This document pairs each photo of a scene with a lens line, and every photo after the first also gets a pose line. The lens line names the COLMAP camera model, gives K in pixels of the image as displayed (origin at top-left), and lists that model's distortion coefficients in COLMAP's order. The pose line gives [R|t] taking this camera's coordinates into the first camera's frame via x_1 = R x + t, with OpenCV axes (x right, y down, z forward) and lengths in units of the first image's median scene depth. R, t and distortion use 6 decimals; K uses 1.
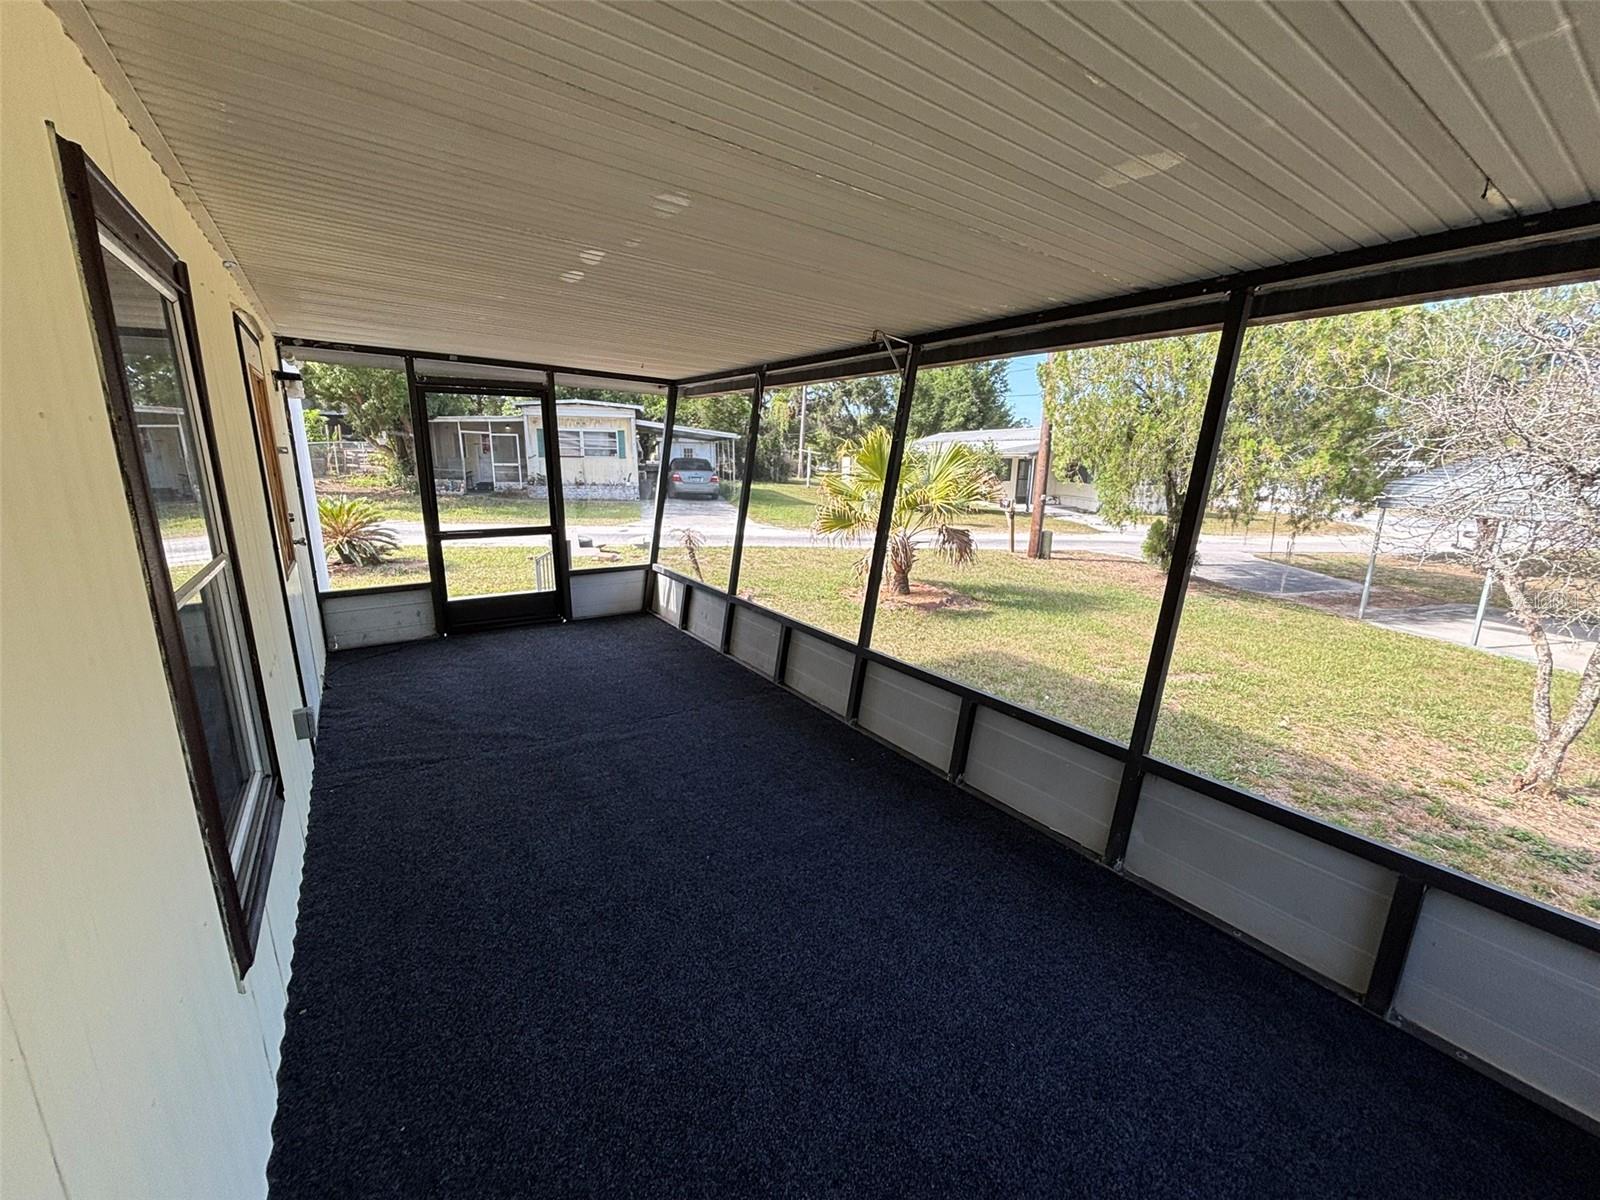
lens RADIAL K [[644.9, 0, 804.8], [0, 644.9, 594.8], [0, 0, 1]] dist [0.003253, -0.000496]
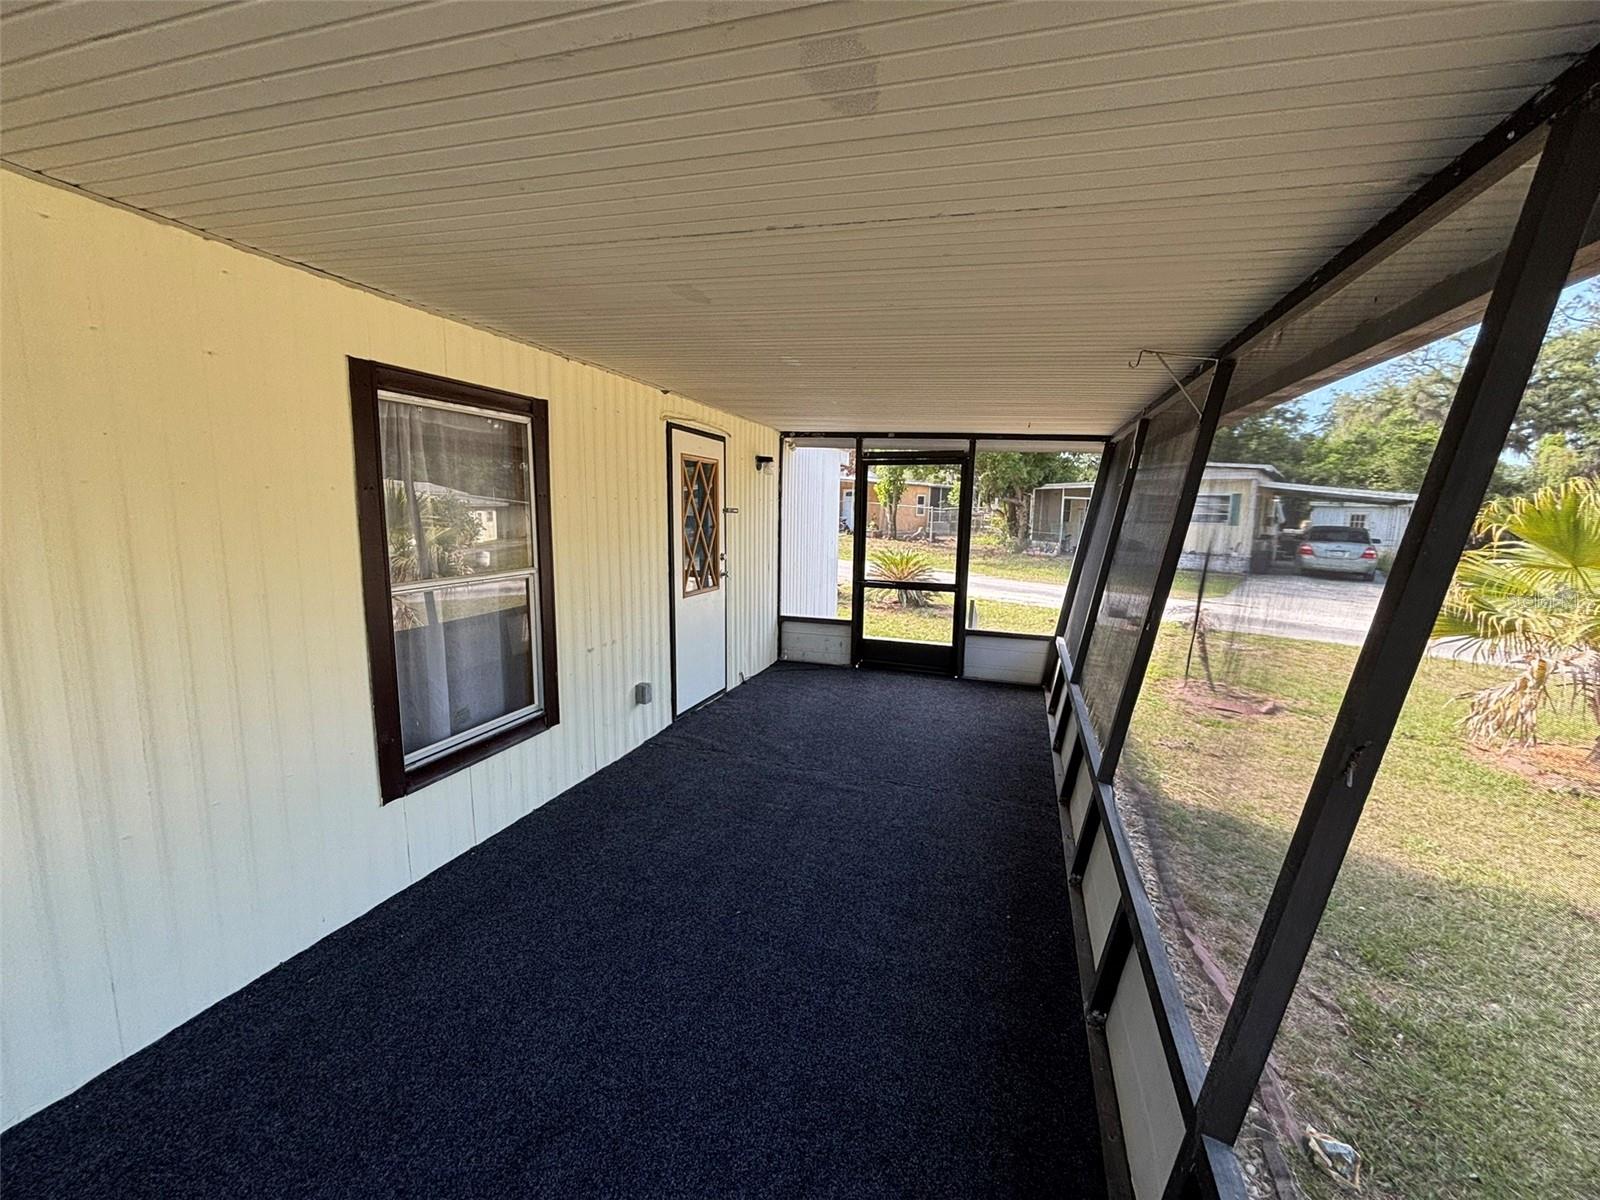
lens RADIAL K [[644.9, 0, 804.8], [0, 644.9, 594.8], [0, 0, 1]] dist [0.003253, -0.000496]
pose [[0.602032, 0.106552, -0.791331, 0.306220], [-0.183307, 0.983030, -0.007093, -0.040302], [0.777146, 0.149326, 0.611347, 0.188459]]
